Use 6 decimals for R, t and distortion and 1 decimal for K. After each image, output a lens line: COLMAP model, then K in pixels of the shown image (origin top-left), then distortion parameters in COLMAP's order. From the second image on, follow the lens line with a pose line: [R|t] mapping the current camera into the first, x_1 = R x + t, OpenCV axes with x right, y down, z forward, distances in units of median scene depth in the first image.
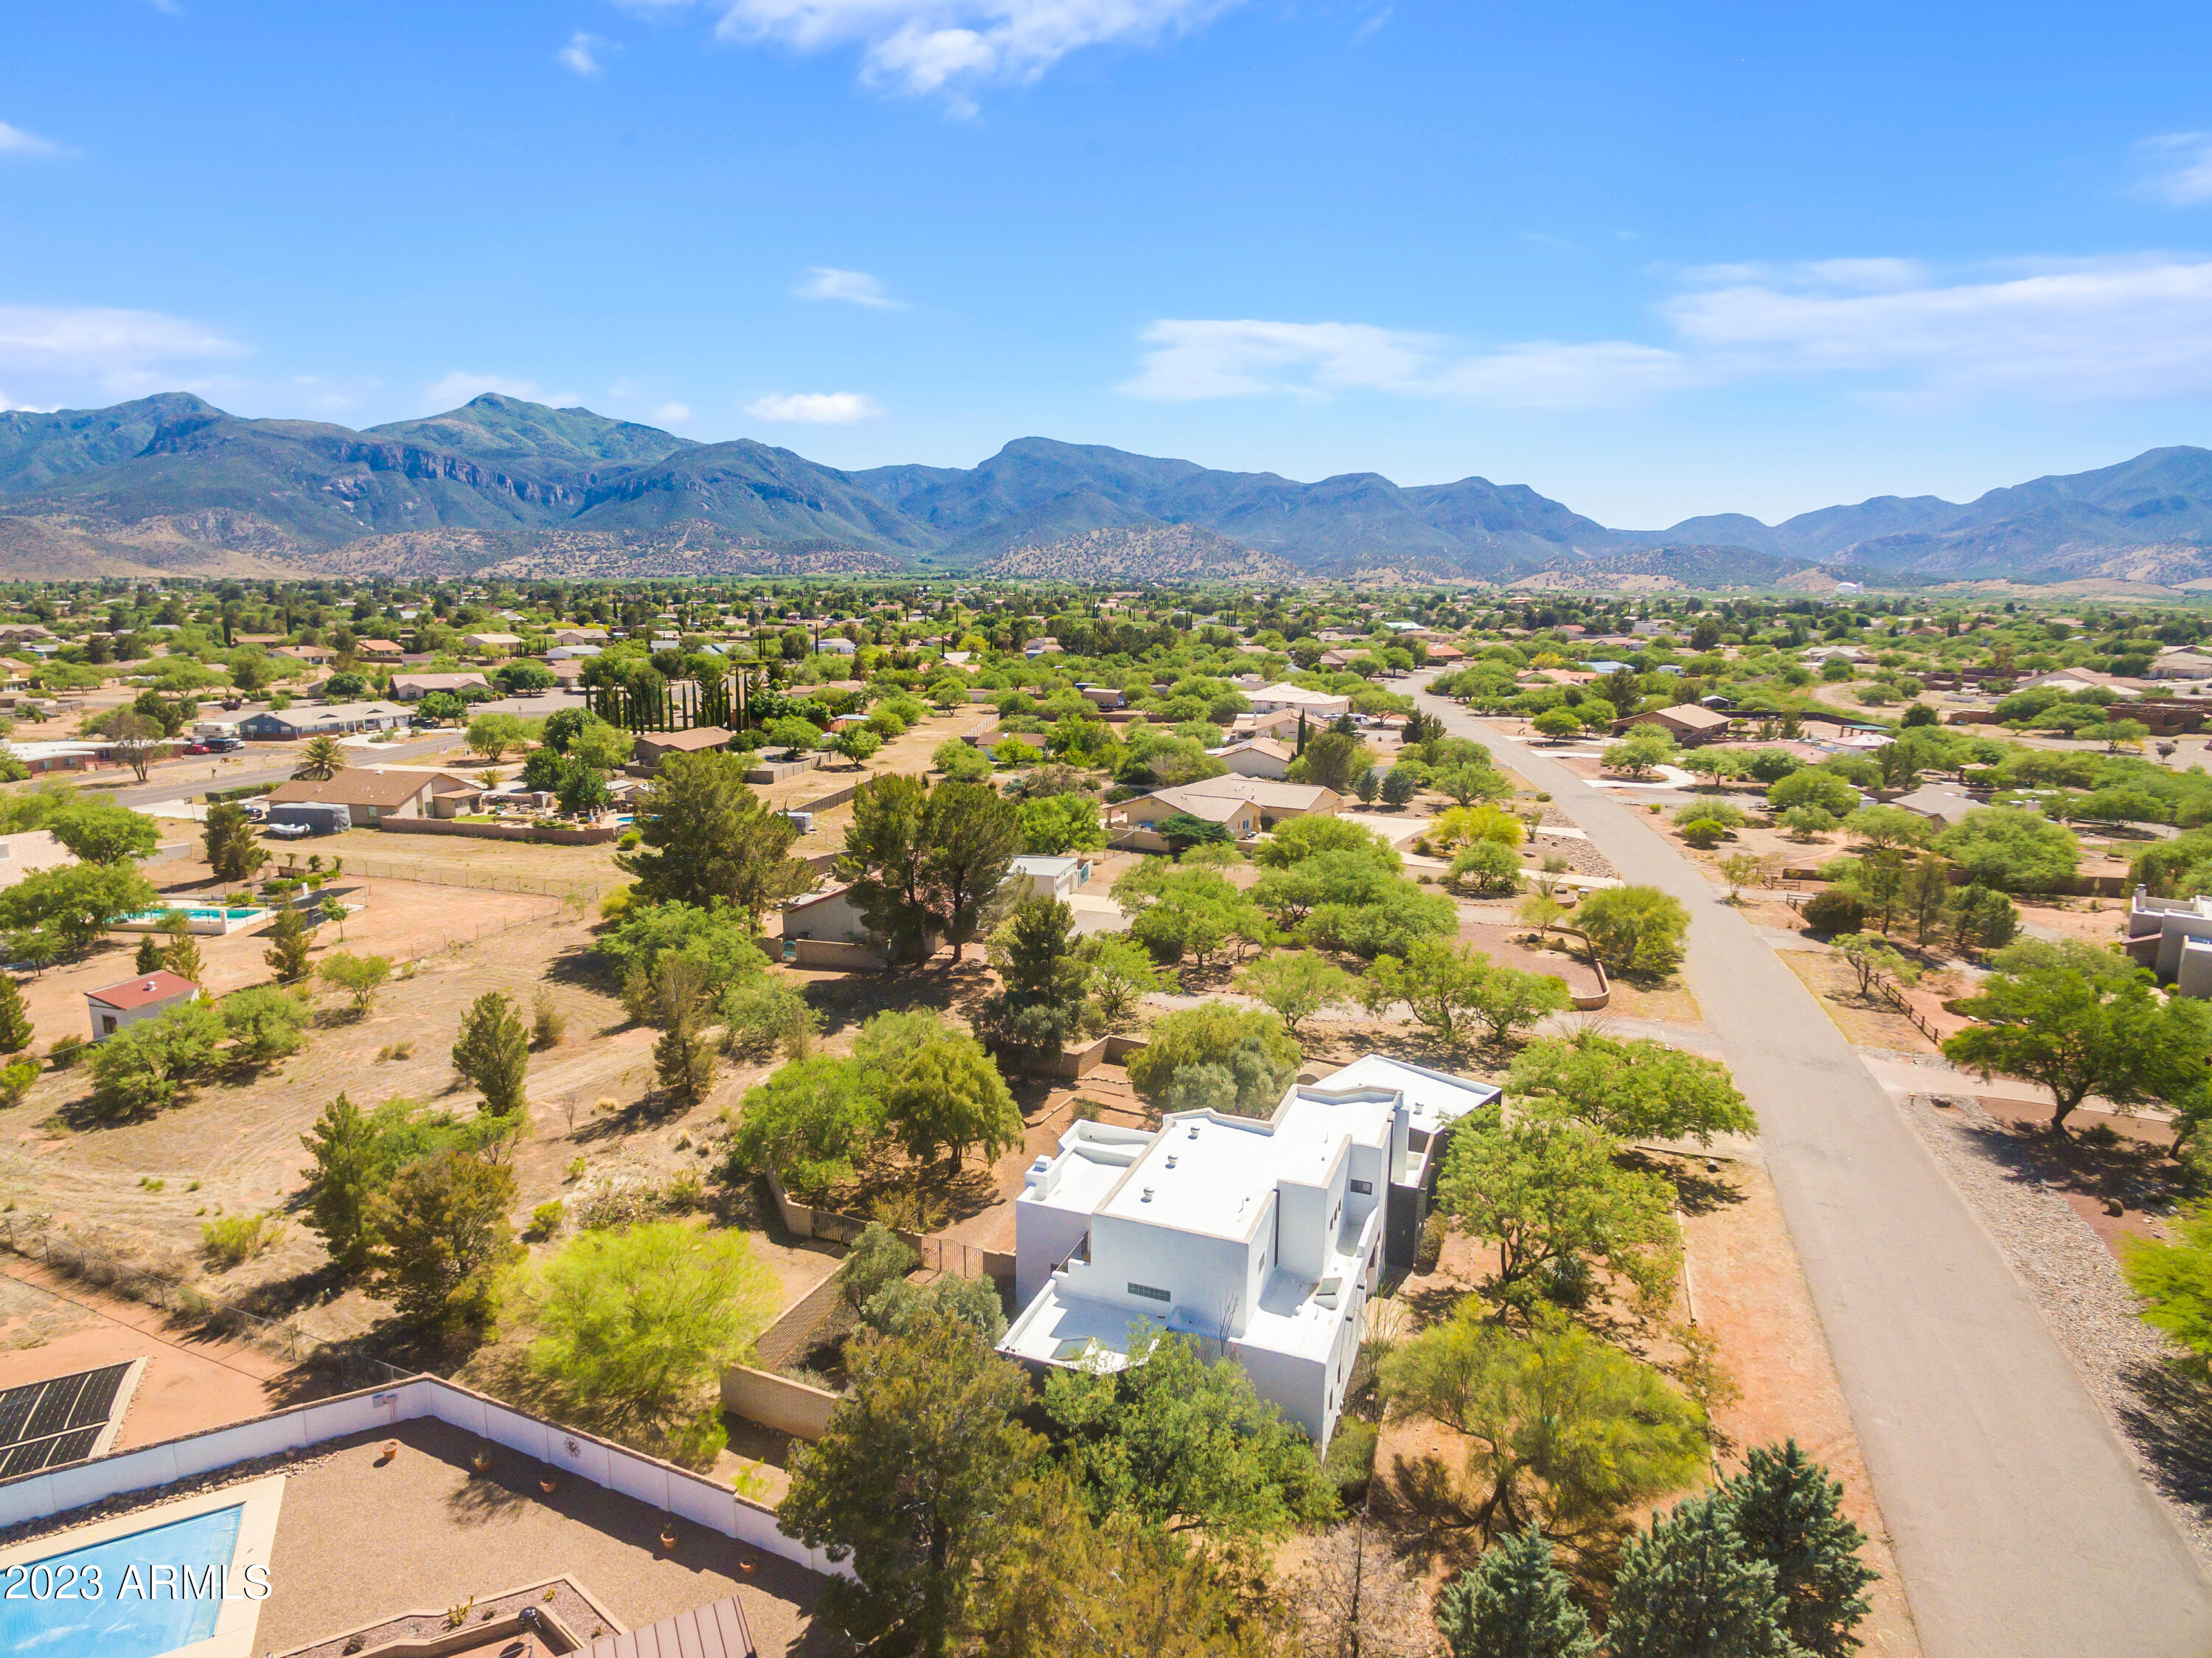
lens RADIAL K [[1236.8, 0, 1111.1], [0, 1236.8, 823.9], [0, 0, 1]] dist [0.005295, 0.001153]
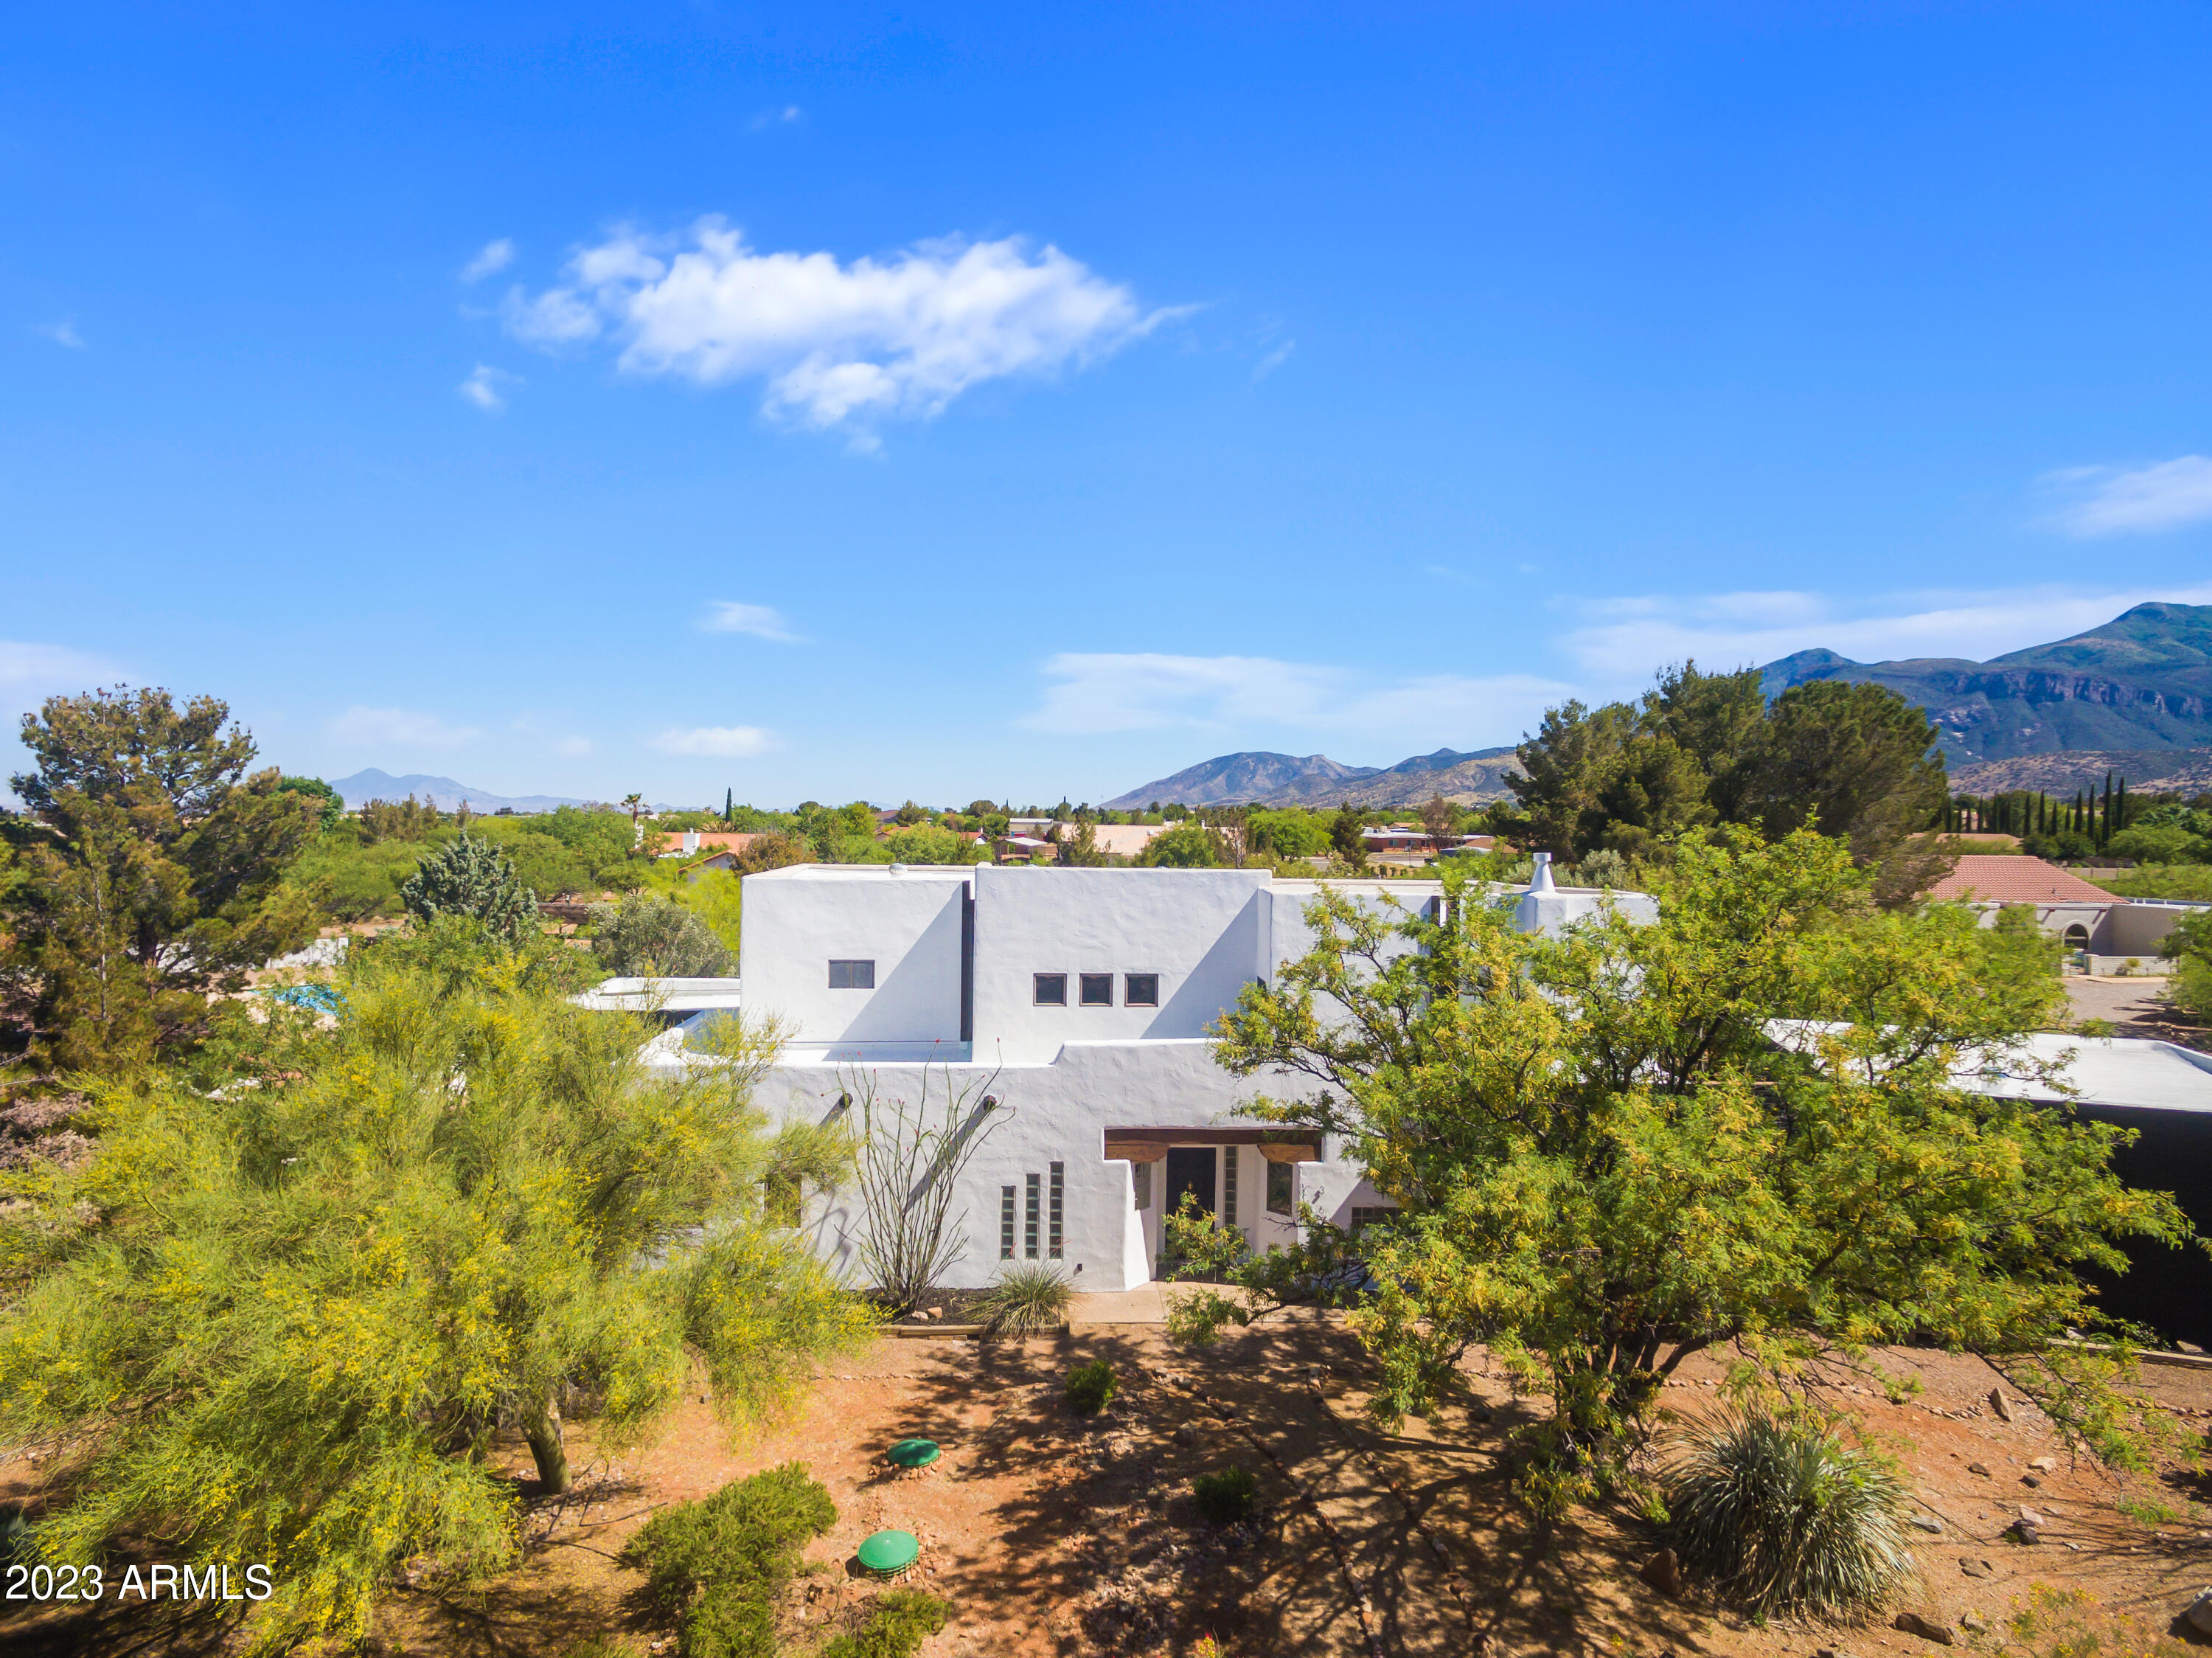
lens RADIAL K [[1236.8, 0, 1095.0], [0, 1236.8, 829.0], [0, 0, 1]] dist [0.005295, 0.001153]
pose [[0.406482, 0.001903, -0.913657, 0.303372], [-0.168448, 0.983012, -0.072895, 0.149394], [0.897997, 0.183534, 0.399897, 0.414264]]
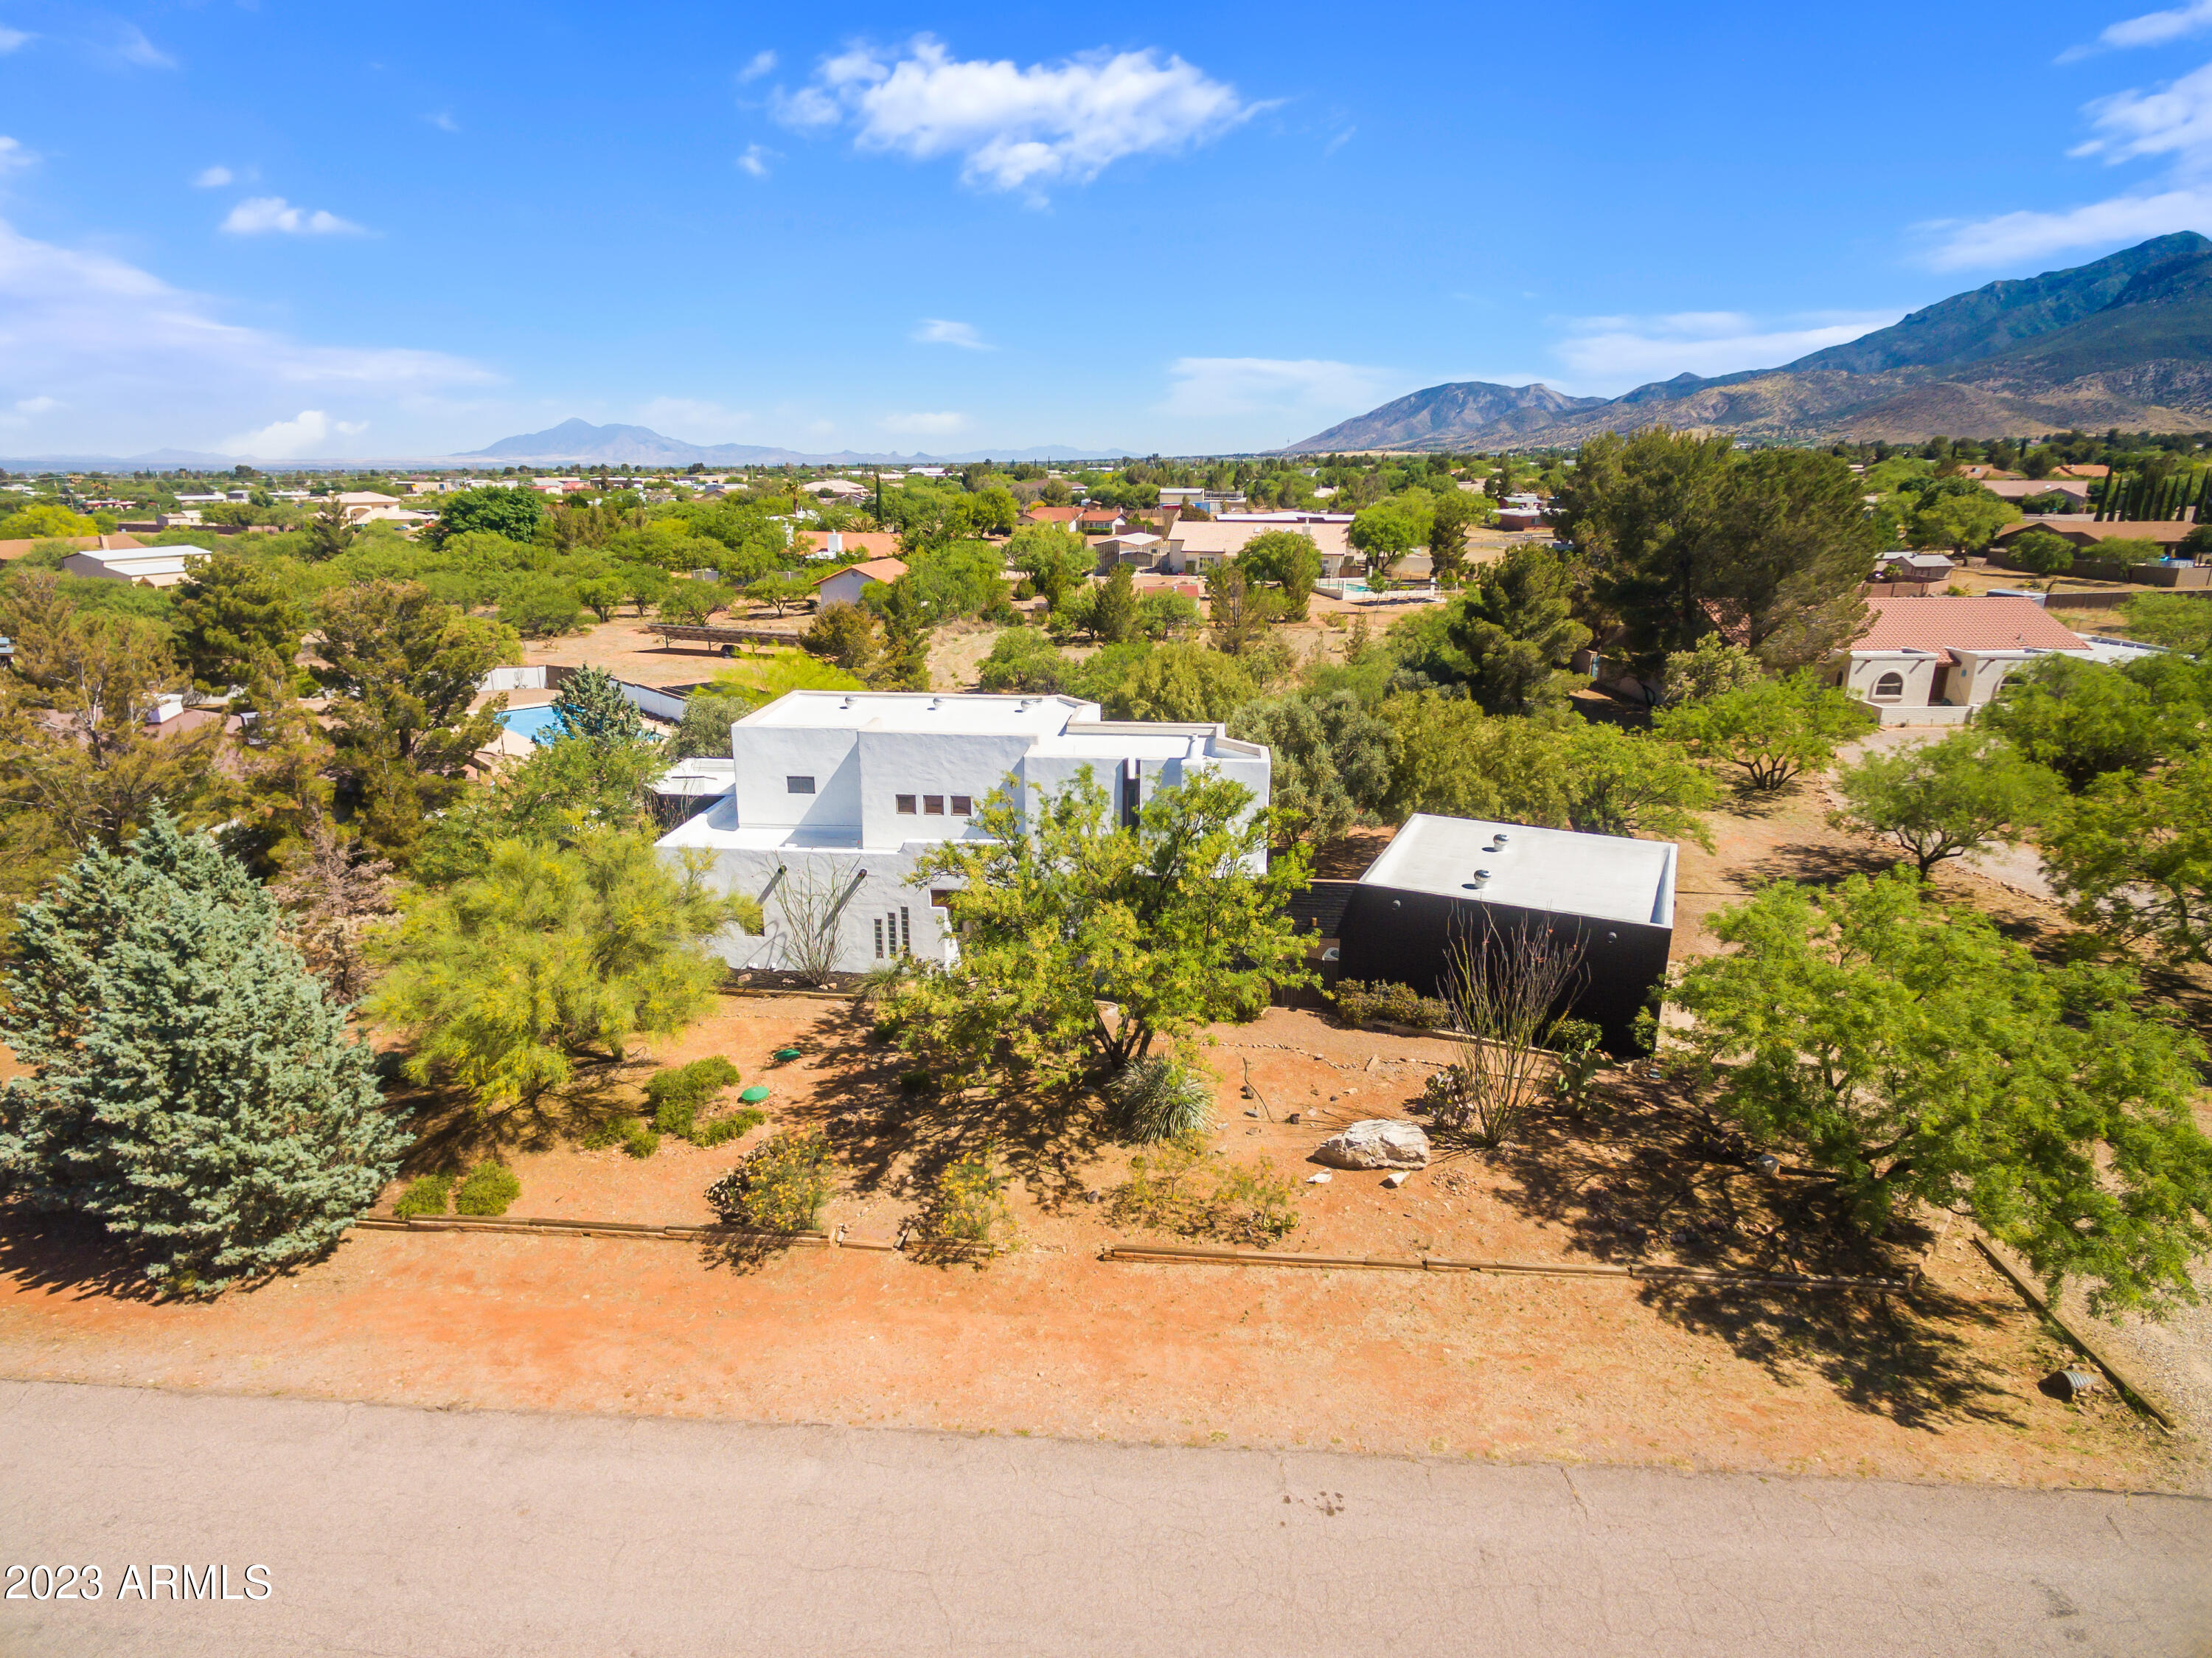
lens RADIAL K [[1236.8, 0, 1088.9], [0, 1236.8, 828.0], [0, 0, 1]] dist [0.005295, 0.001153]
pose [[0.263968, 0.262357, -0.928165, 0.459474], [-0.164381, 0.960455, 0.224735, 0.075369], [0.950421, 0.093249, 0.296655, 0.445826]]
